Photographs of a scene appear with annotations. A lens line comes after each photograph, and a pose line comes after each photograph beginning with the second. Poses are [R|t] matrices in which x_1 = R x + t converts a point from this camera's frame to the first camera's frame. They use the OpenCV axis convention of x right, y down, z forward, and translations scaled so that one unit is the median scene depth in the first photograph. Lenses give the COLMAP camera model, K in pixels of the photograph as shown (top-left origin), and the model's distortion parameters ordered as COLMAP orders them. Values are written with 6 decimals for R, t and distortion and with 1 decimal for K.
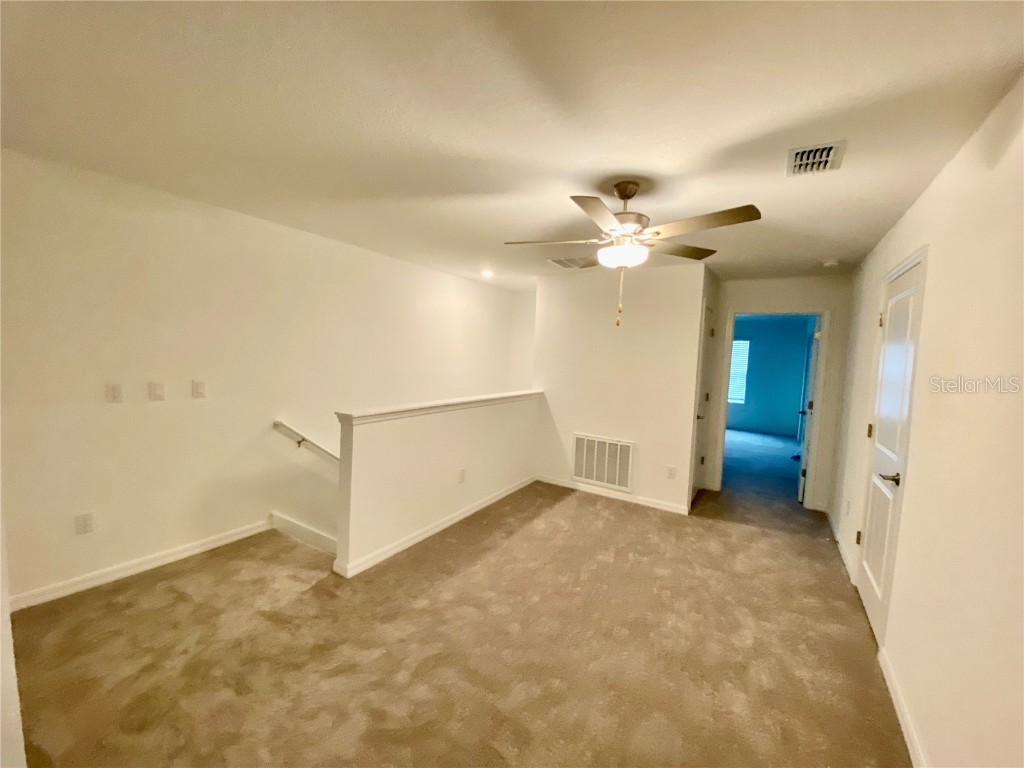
lens RADIAL K [[411.2, 0, 511.4], [0, 411.2, 380.6], [0, 0, 1]] dist [0.001821, -0.011122]
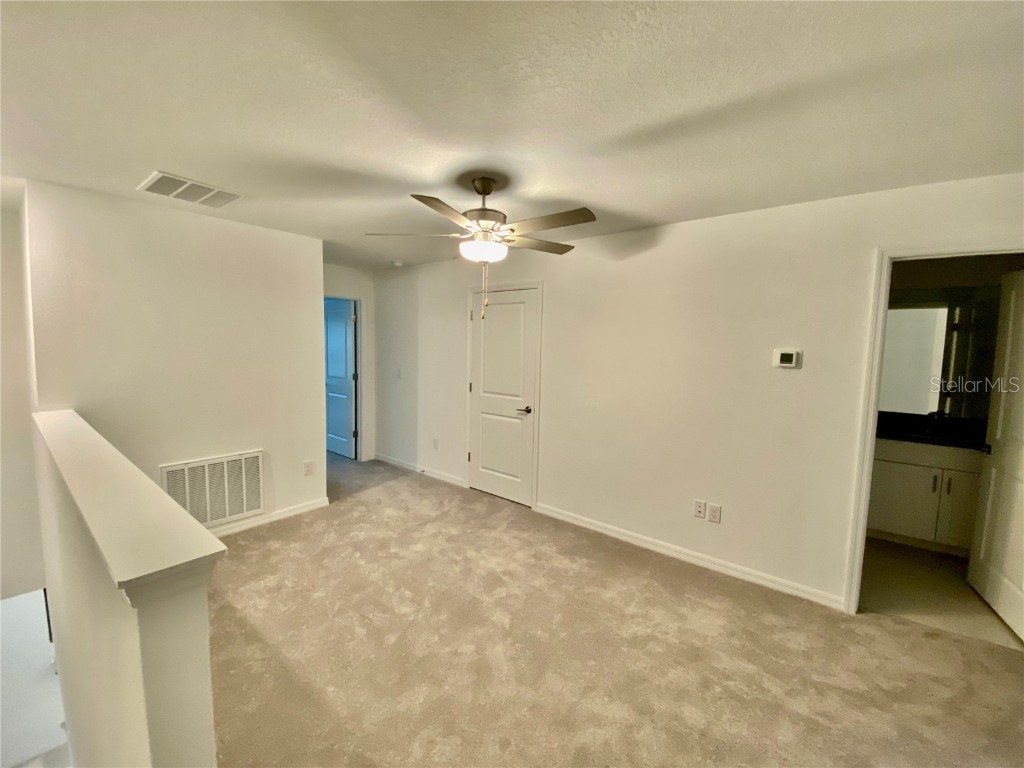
lens RADIAL K [[411.2, 0, 511.4], [0, 411.2, 380.6], [0, 0, 1]] dist [0.001821, -0.011122]
pose [[0.120885, -0.129176, 0.984226, -0.503499], [0.050174, 0.991025, 0.123906, -0.068228], [-0.991398, 0.034404, 0.126281, 0.522249]]
